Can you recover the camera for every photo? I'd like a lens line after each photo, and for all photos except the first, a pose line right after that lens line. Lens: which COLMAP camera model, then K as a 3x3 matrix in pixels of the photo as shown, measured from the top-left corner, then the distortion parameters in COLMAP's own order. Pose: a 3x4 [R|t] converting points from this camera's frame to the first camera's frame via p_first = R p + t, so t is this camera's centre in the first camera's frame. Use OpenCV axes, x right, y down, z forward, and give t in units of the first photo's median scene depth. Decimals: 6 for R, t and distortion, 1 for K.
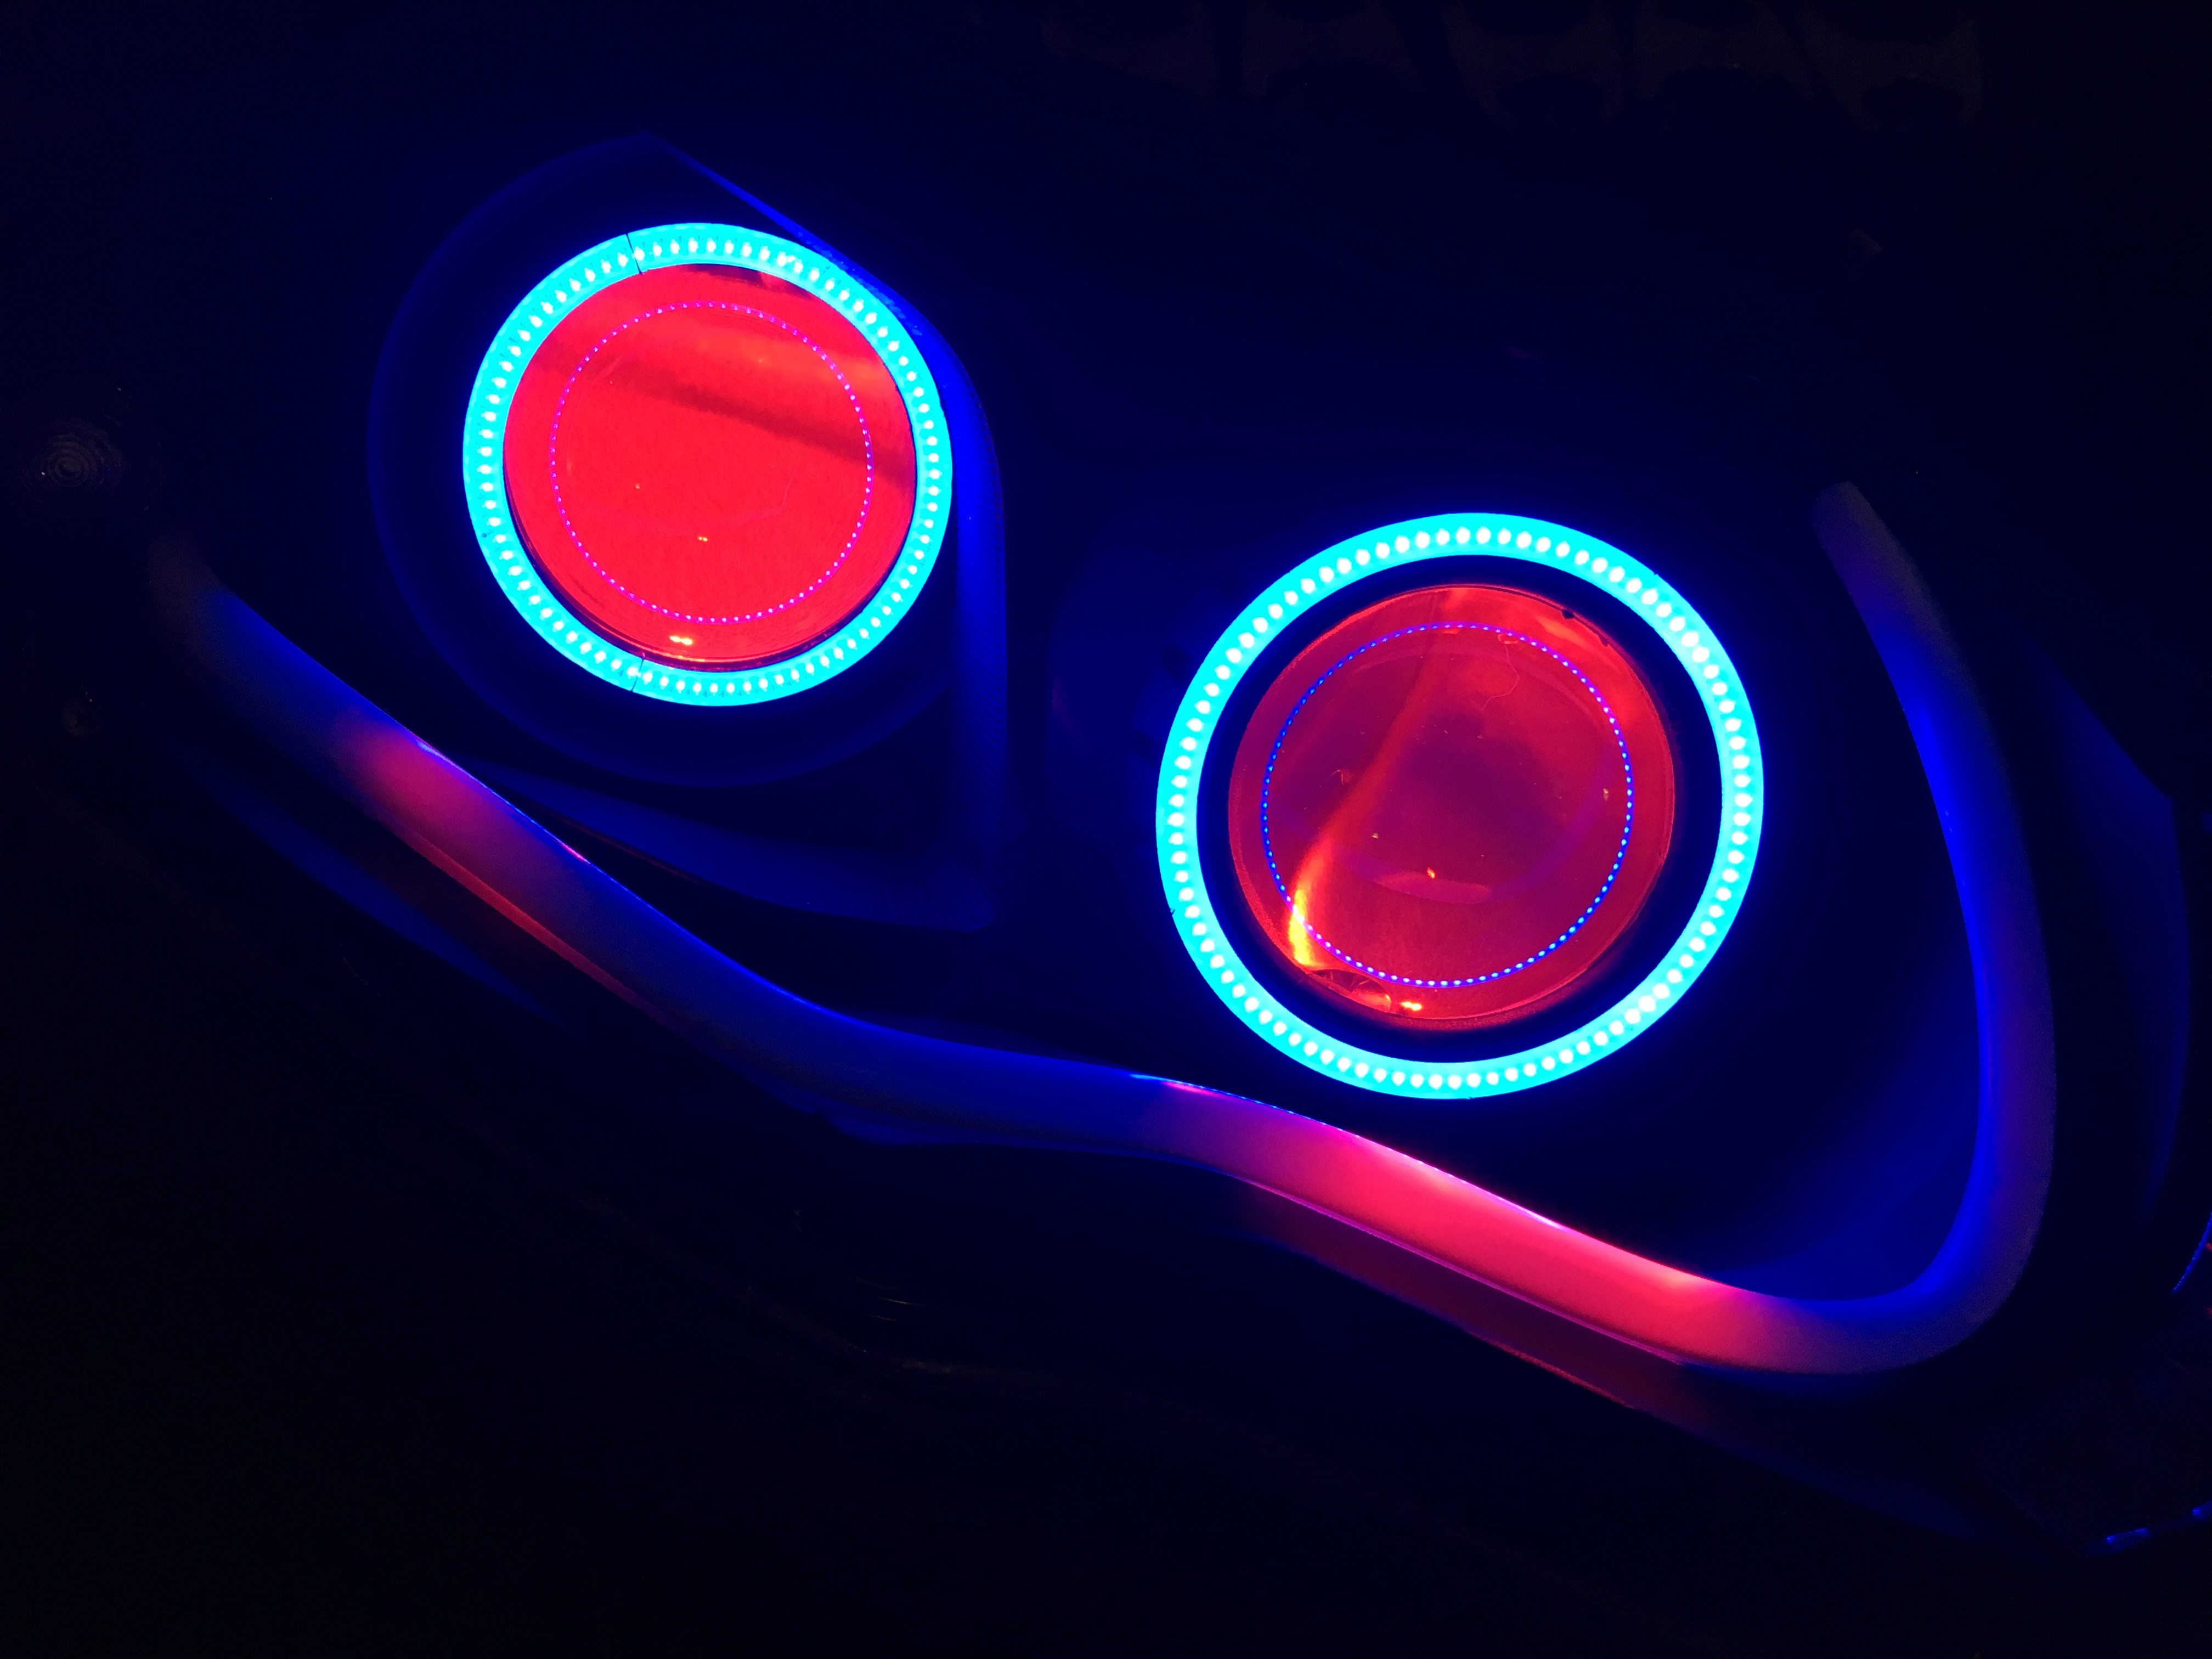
lens RADIAL K [[1873.8, 0, 1093.7], [0, 1873.8, 831.2], [0, 0, 1]] dist [0.051170, -0.051278]
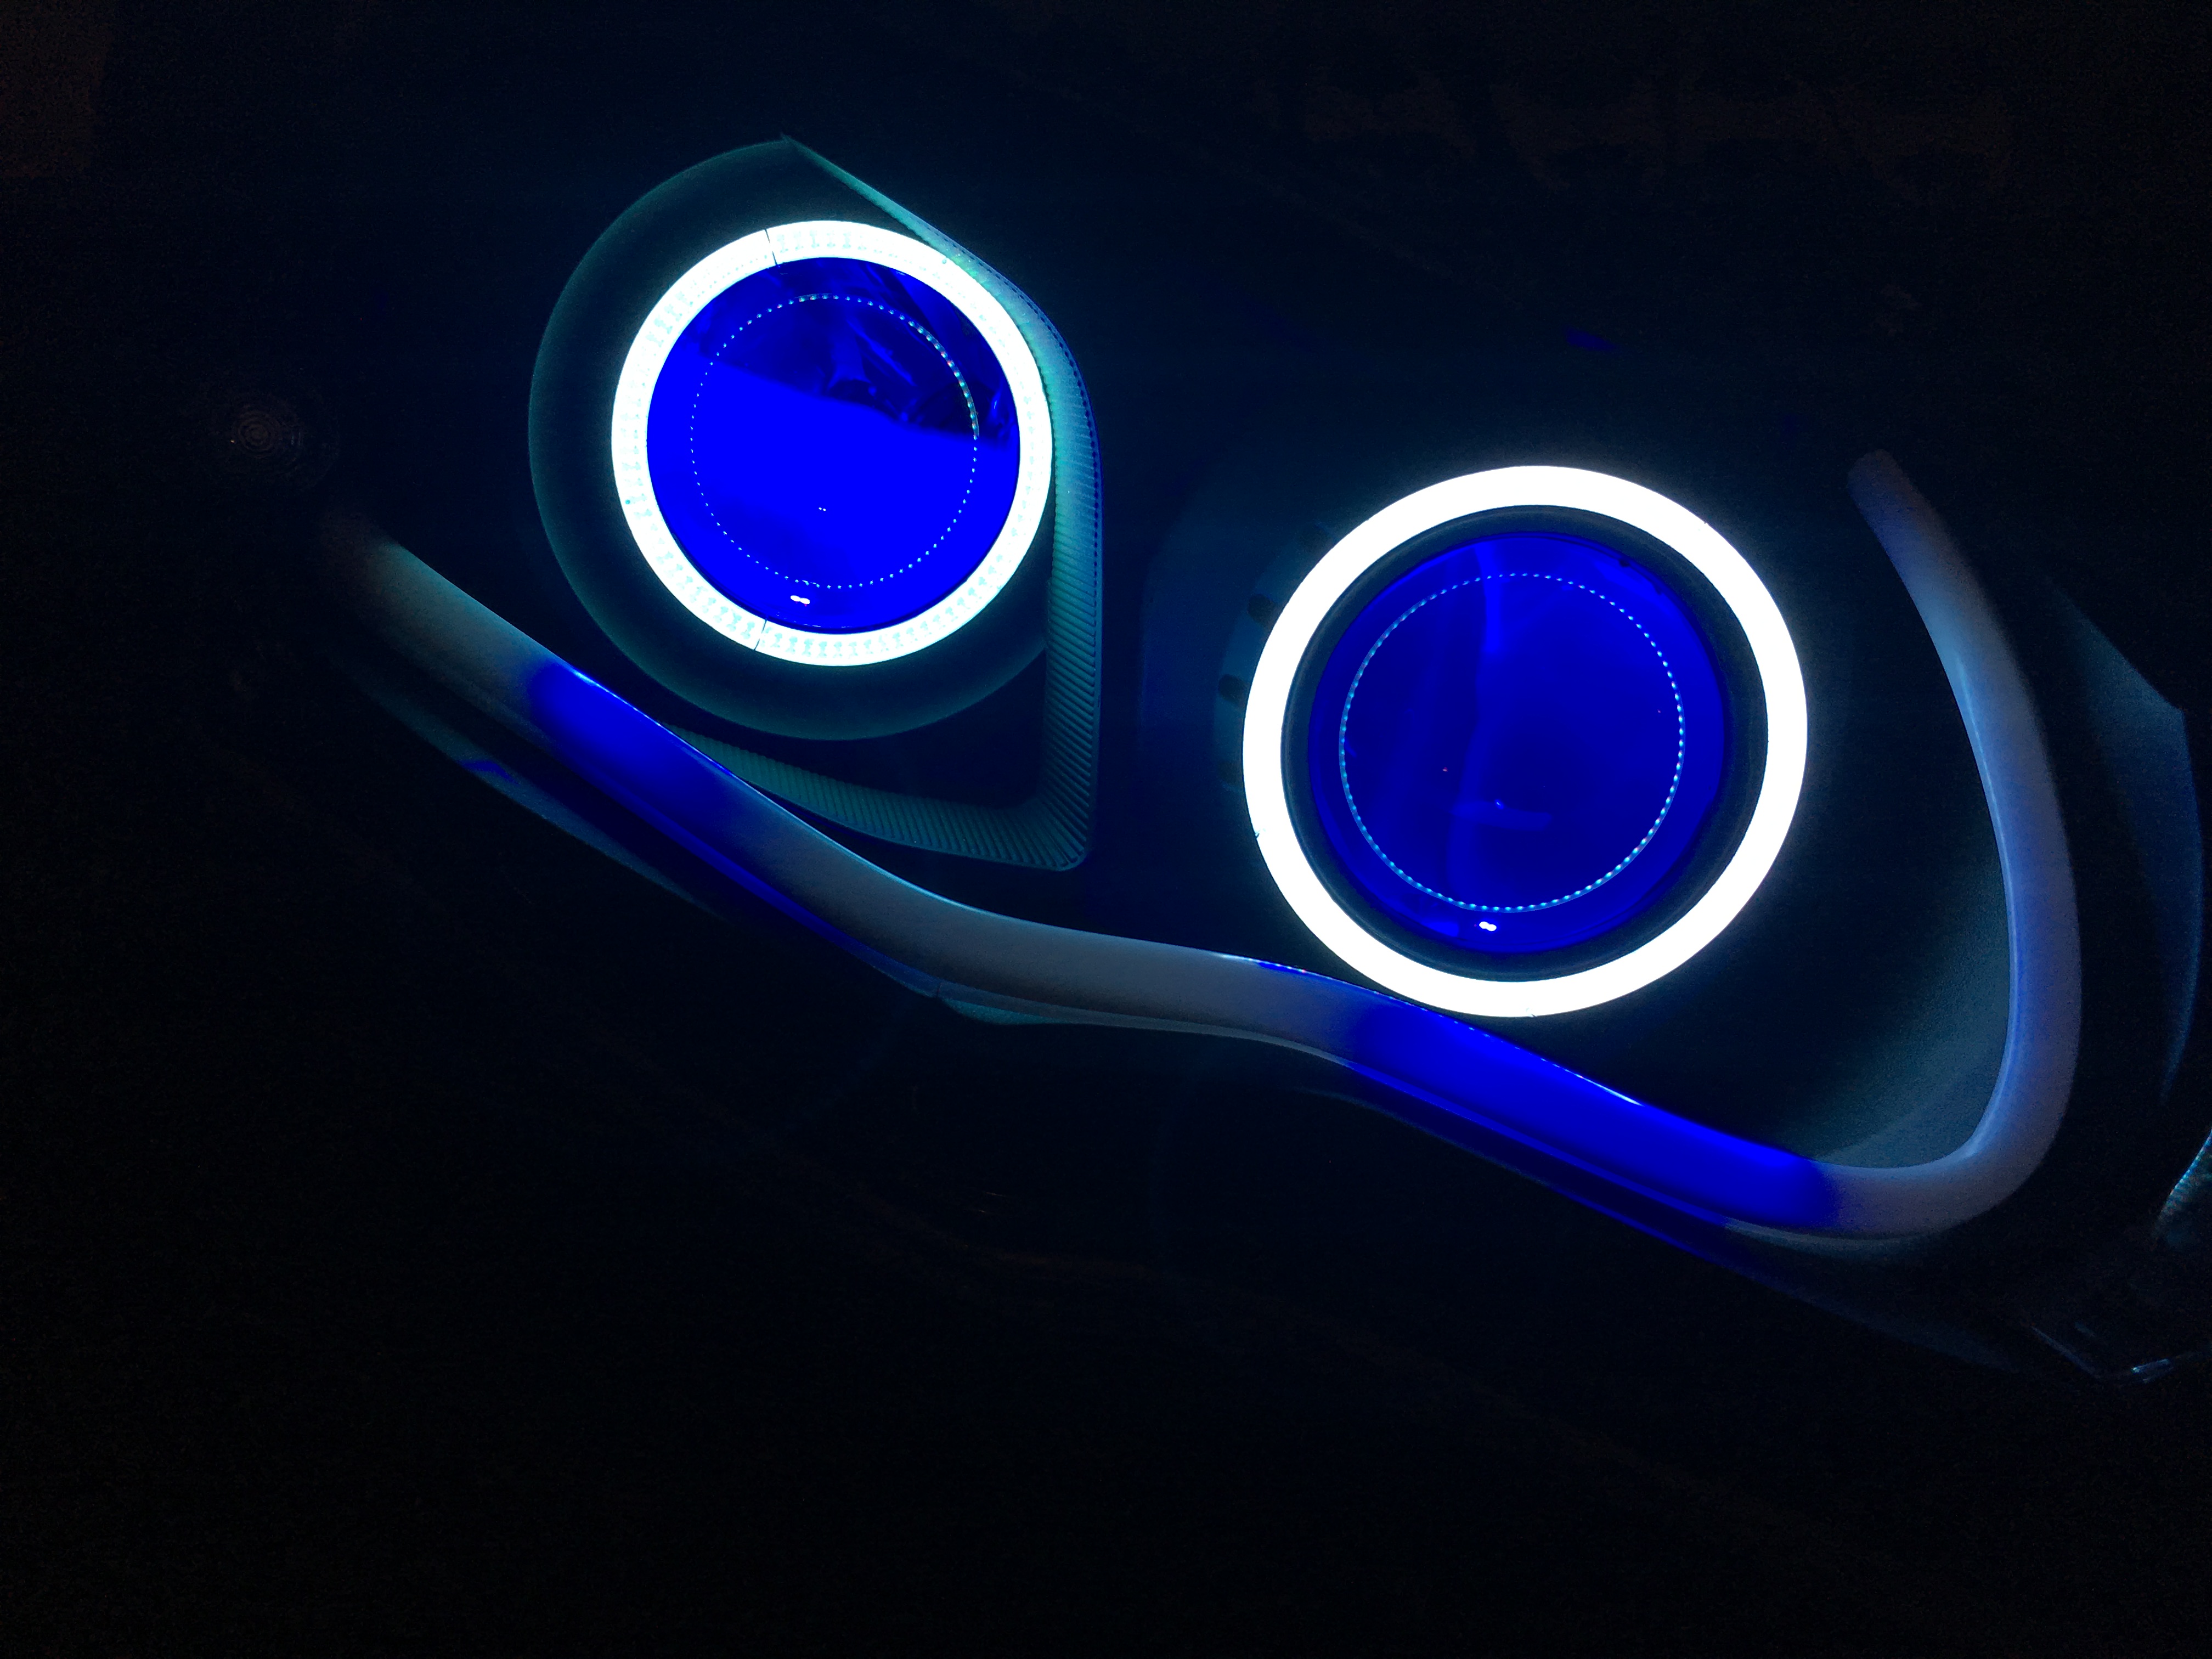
lens RADIAL K [[1873.8, 0, 1093.3], [0, 1873.8, 839.0], [0, 0, 1]] dist [0.051170, -0.051278]
pose [[0.999808, 0.009435, -0.017195, -0.031689], [-0.010346, 0.998504, -0.053697, 0.094387], [0.016663, 0.053865, 0.998409, -0.077467]]
